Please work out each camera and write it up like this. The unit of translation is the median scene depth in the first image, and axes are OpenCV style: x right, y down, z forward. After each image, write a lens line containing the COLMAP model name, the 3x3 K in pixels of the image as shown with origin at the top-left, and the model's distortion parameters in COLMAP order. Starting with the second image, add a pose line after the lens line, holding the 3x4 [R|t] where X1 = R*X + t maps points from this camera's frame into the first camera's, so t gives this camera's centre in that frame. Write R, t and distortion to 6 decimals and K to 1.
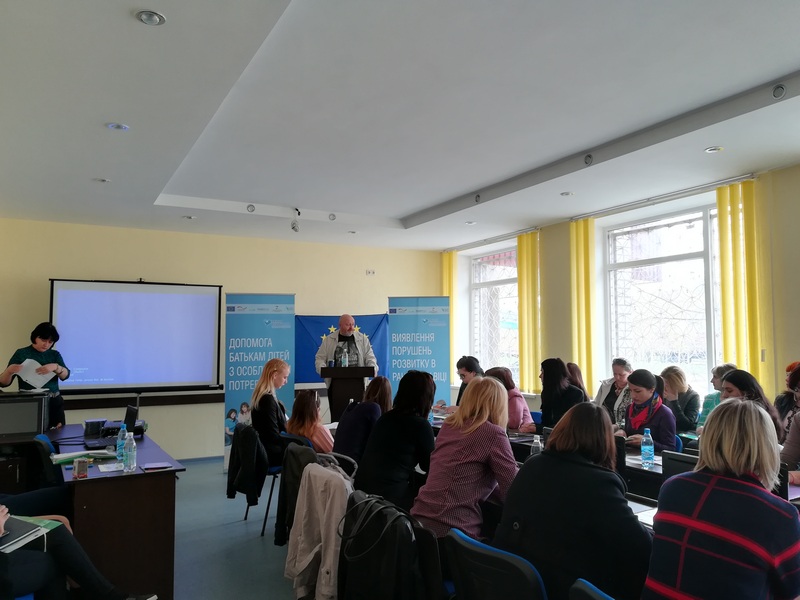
lens RADIAL K [[606.5, 0, 401.0], [0, 606.5, 297.9], [0, 0, 1]] dist [0.065614, 0.001054]
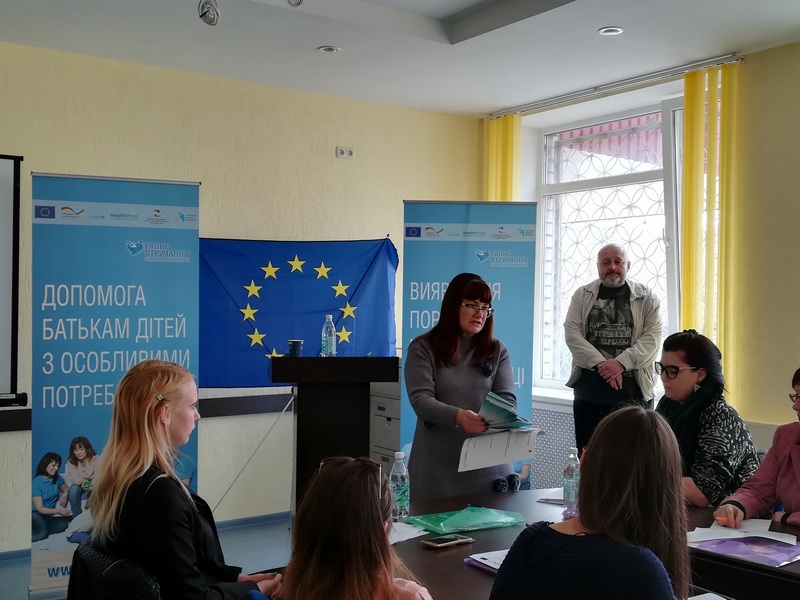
lens RADIAL K [[968.7, 0, 399.6], [0, 968.7, 302.7], [0, 0, 1]] dist [0.053996, 0.000000]
pose [[0.995564, 0.017353, 0.092473, -0.098984], [-0.023999, 0.997170, 0.071246, 0.025685], [-0.090975, -0.073149, 0.993163, 0.313658]]
